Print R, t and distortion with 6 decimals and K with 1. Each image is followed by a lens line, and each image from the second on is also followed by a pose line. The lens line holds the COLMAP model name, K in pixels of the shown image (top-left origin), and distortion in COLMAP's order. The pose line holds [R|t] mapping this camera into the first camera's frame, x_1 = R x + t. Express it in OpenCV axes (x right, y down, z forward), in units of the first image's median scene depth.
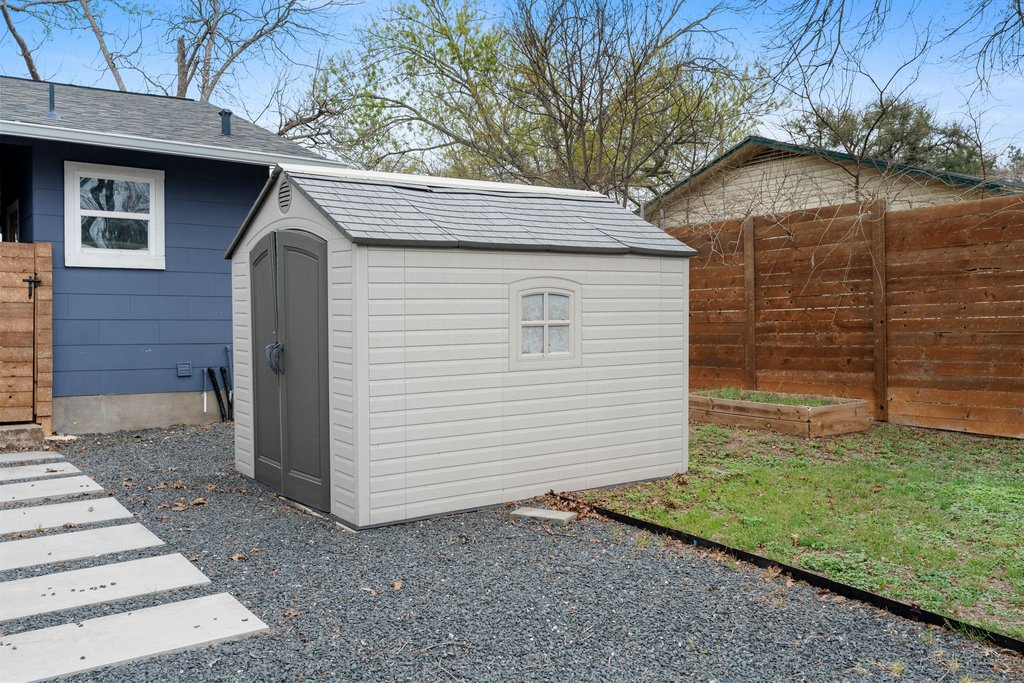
lens RADIAL K [[848.3, 0, 511.5], [0, 848.3, 336.4], [0, 0, 1]] dist [0.007019, 0.001016]
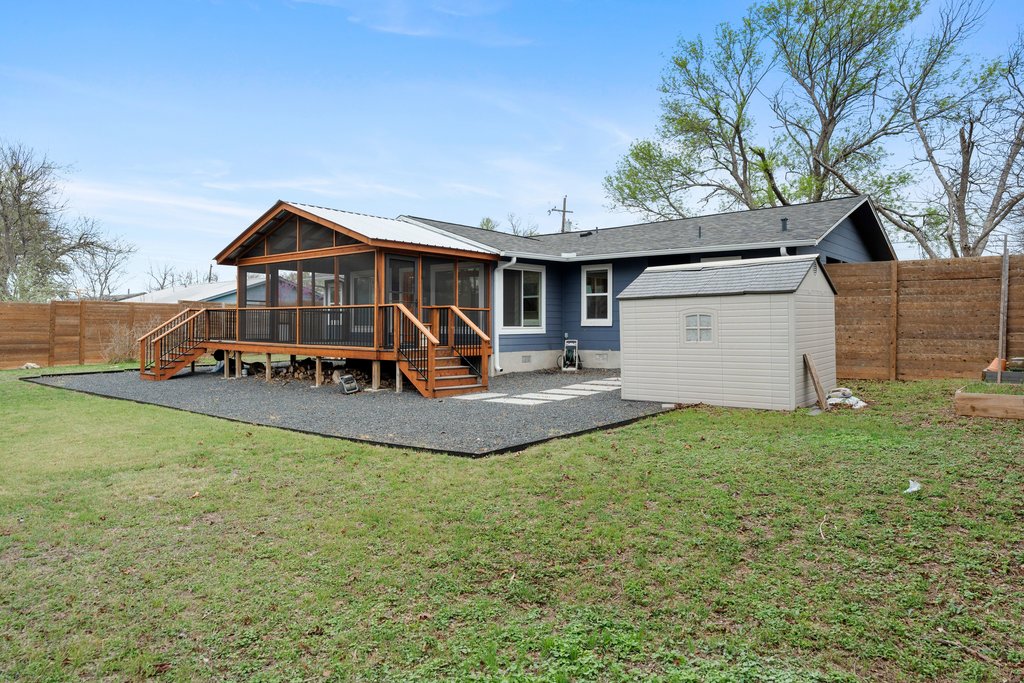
lens RADIAL K [[662.9, 0, 522.3], [0, 662.9, 323.2], [0, 0, 1]] dist [-0.004397, 0.000724]
pose [[0.240105, 0.001922, -0.970745, 1.118520], [-0.021385, 0.999766, -0.003310, -0.008509], [0.970511, 0.021554, 0.240090, 0.070546]]
